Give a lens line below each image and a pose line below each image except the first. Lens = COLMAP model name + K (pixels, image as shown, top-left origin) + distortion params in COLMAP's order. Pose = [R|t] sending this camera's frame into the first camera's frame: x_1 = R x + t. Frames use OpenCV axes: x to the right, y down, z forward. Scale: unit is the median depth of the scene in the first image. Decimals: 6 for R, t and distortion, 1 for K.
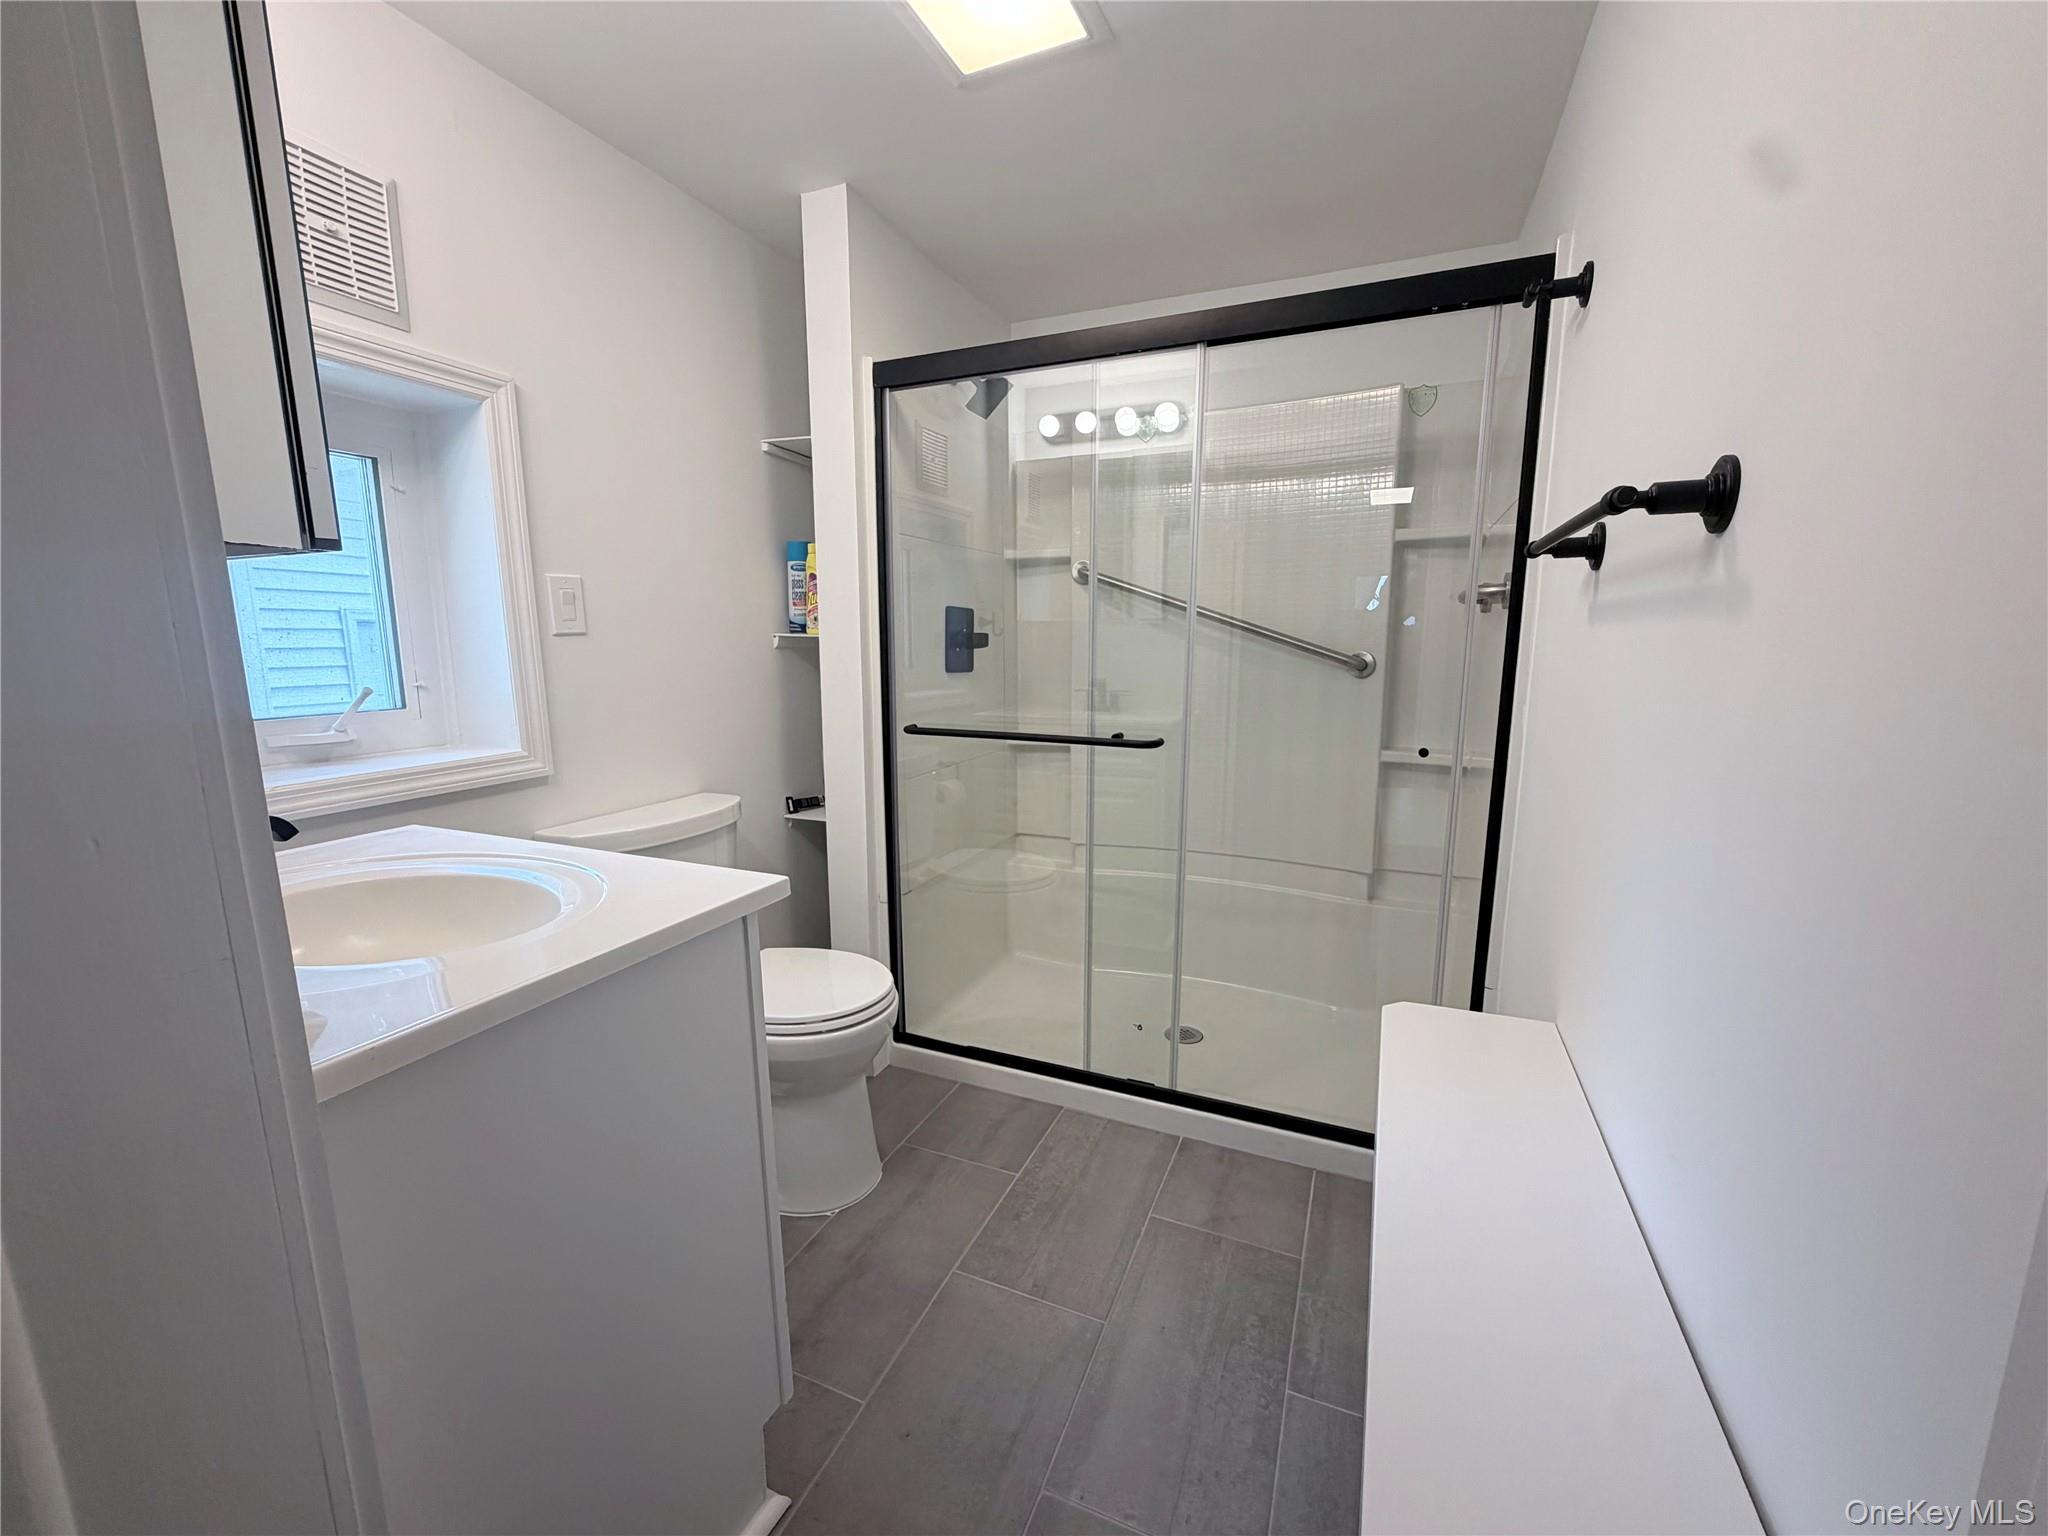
lens RADIAL K [[814.4, 0, 1017.8], [0, 814.4, 767.1], [0, 0, 1]] dist [-0.001188, 0.000158]
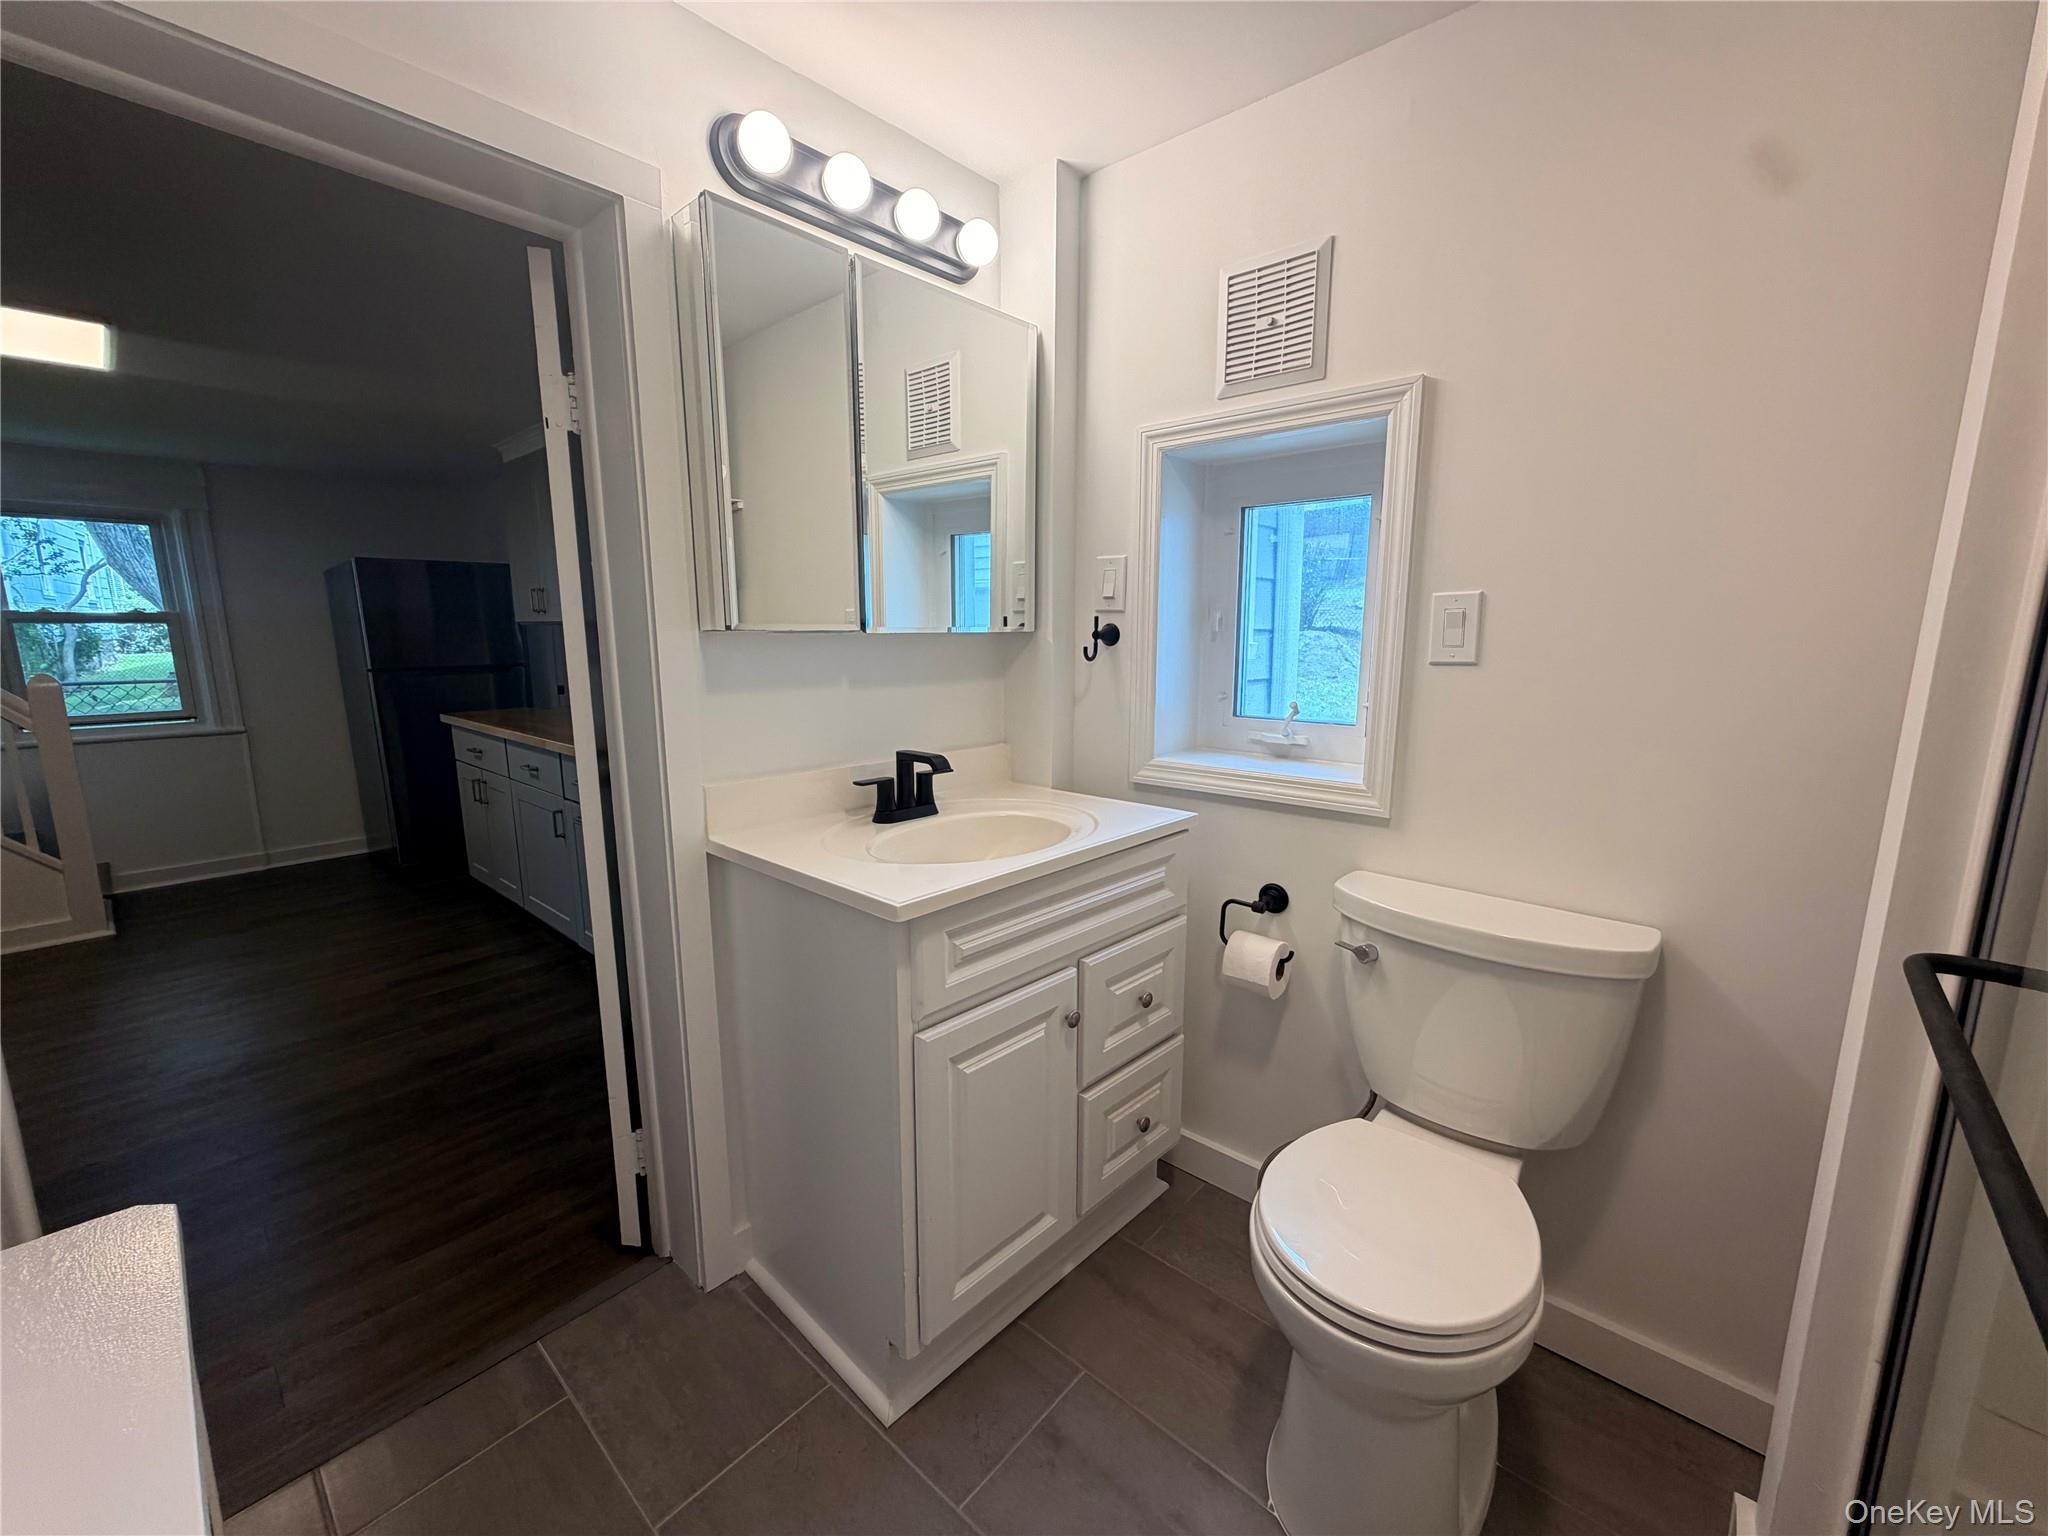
lens RADIAL K [[814.4, 0, 1011.1], [0, 814.4, 766.2], [0, 0, 1]] dist [-0.001188, 0.000158]
pose [[-0.315966, 0.161384, -0.934944, 0.437376], [-0.149766, 0.964589, 0.217115, -0.201430], [0.936876, 0.208624, -0.280607, 0.961878]]
